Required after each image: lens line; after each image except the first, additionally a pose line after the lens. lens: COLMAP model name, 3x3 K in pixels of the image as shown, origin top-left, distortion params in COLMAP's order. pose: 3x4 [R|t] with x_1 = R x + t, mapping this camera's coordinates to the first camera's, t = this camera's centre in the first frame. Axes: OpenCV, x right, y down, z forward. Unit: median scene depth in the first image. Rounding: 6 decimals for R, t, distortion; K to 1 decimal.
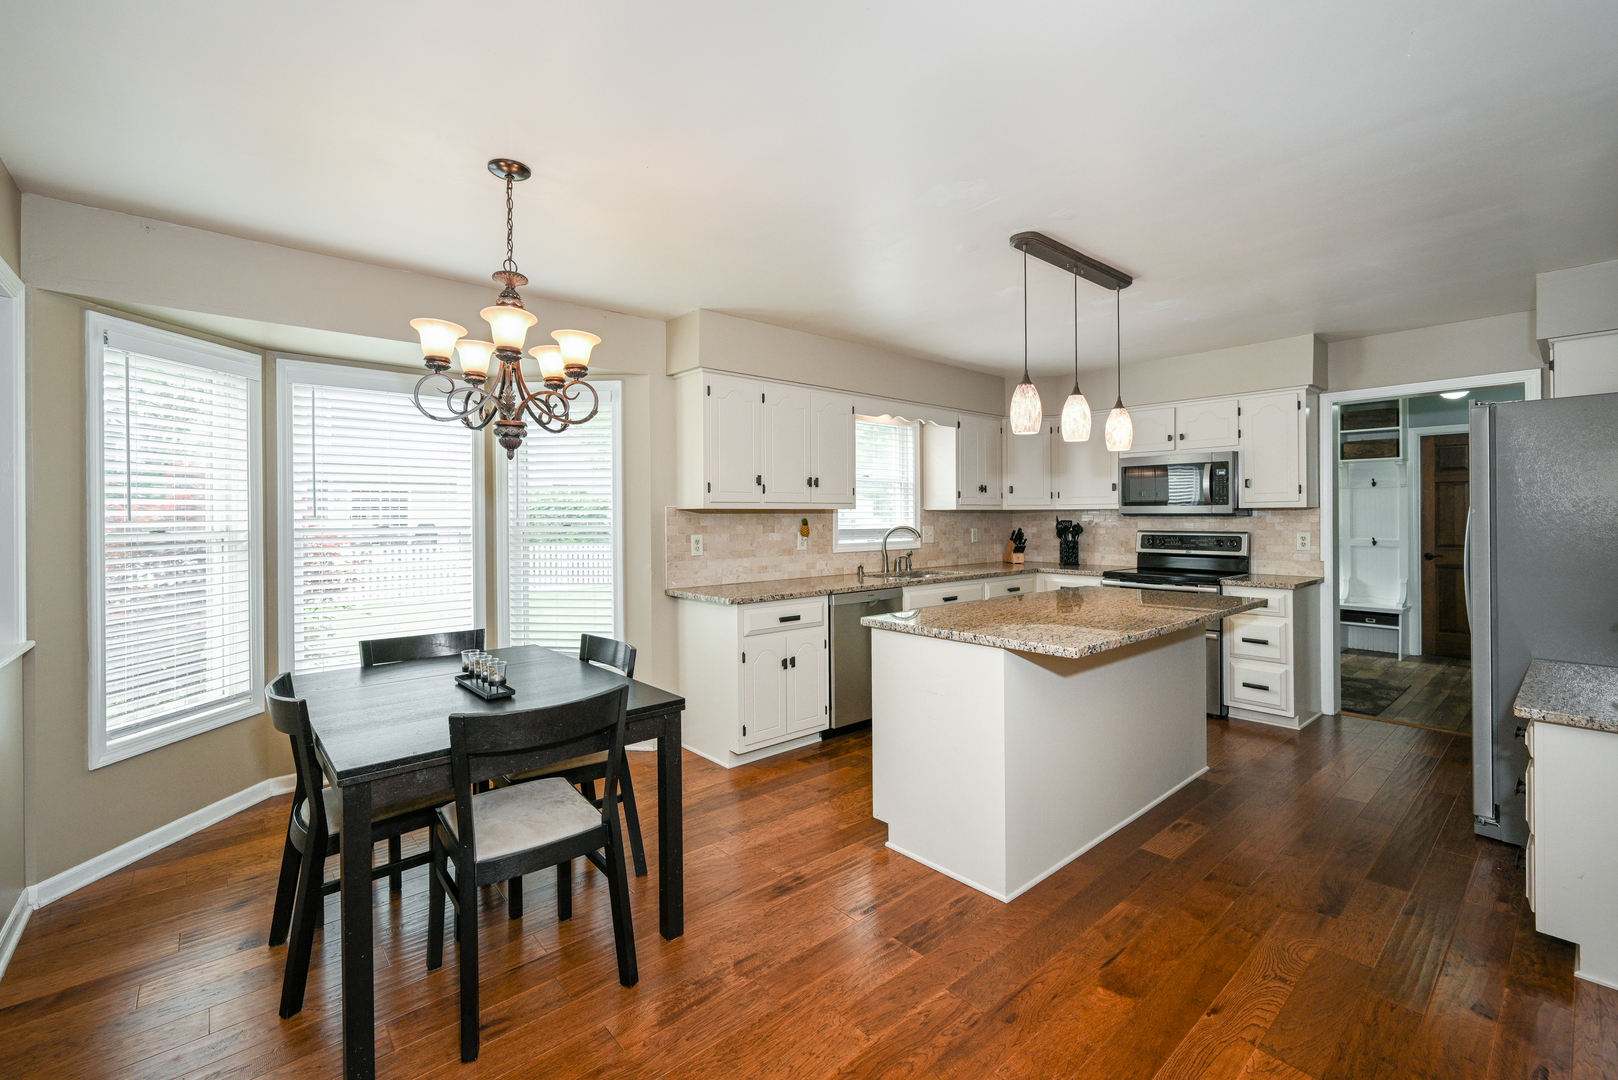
lens RADIAL K [[688.8, 0, 812.6], [0, 688.8, 513.7], [0, 0, 1]] dist [0.001455, 0.001846]
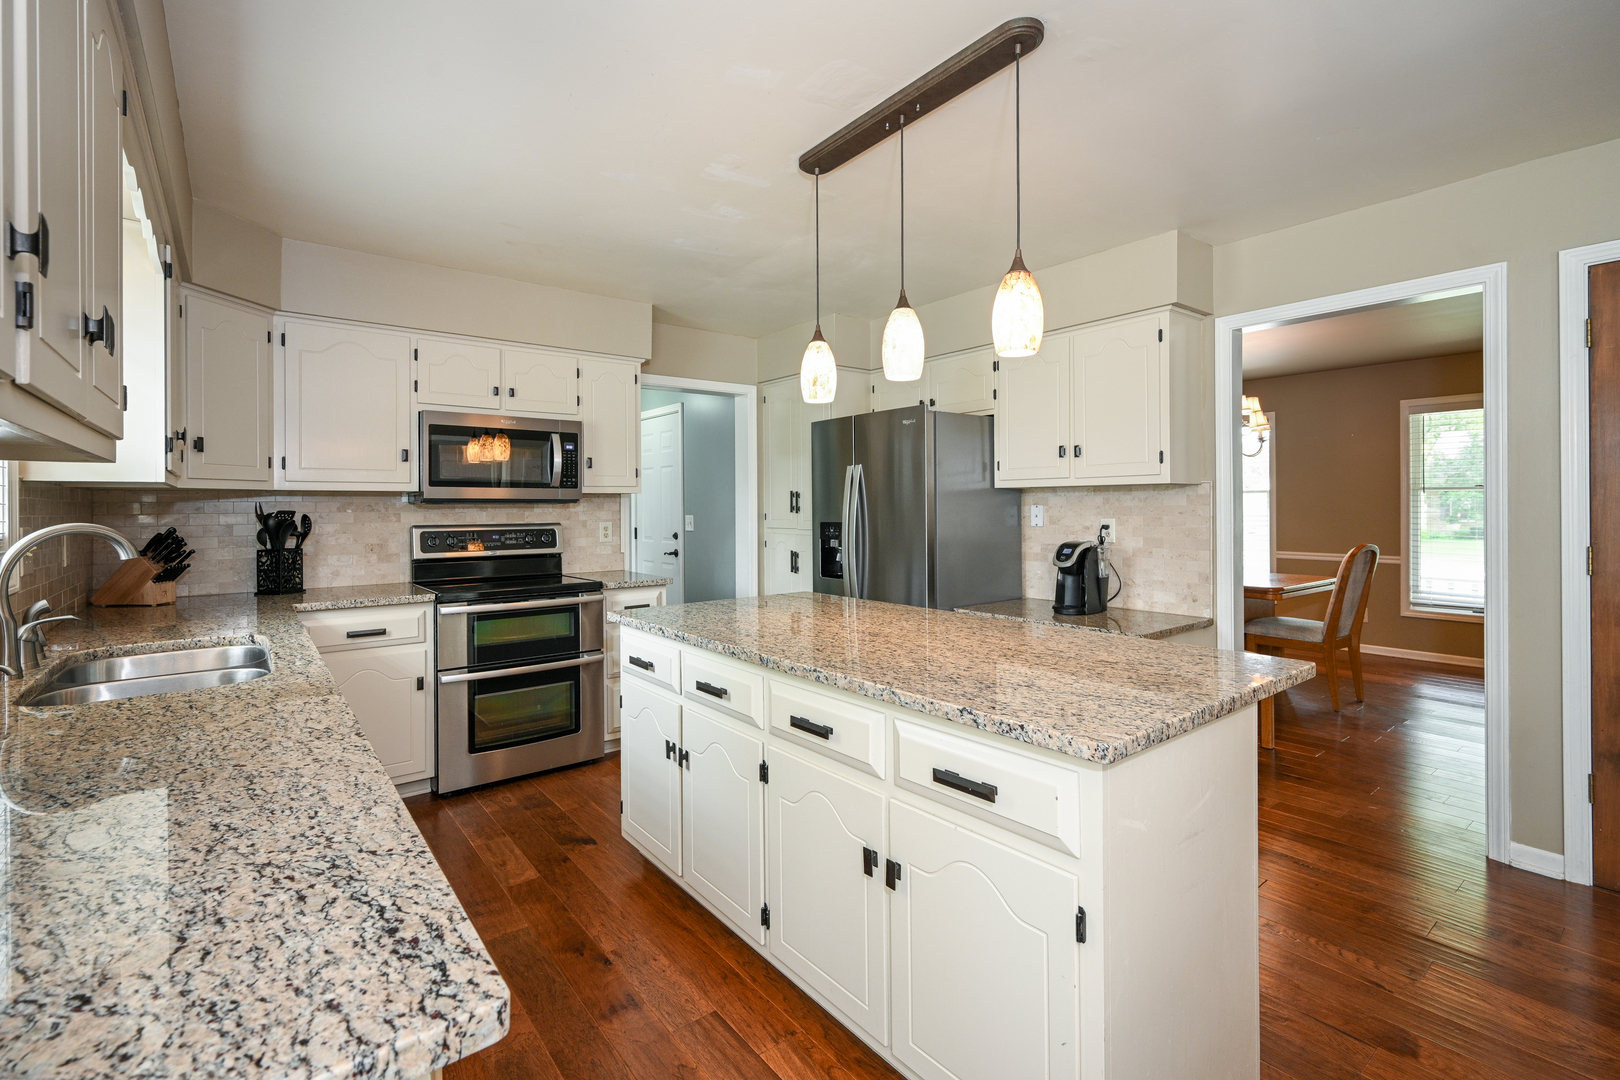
lens RADIAL K [[694.8, 0, 776.9], [0, 694.8, 503.4], [0, 0, 1]] dist [-0.000875, 0.001111]
pose [[0.091189, 0.003182, 0.995829, -0.177064], [-0.003142, 0.999991, -0.002907, 0.005497], [-0.995829, -0.002863, 0.091198, 0.748385]]
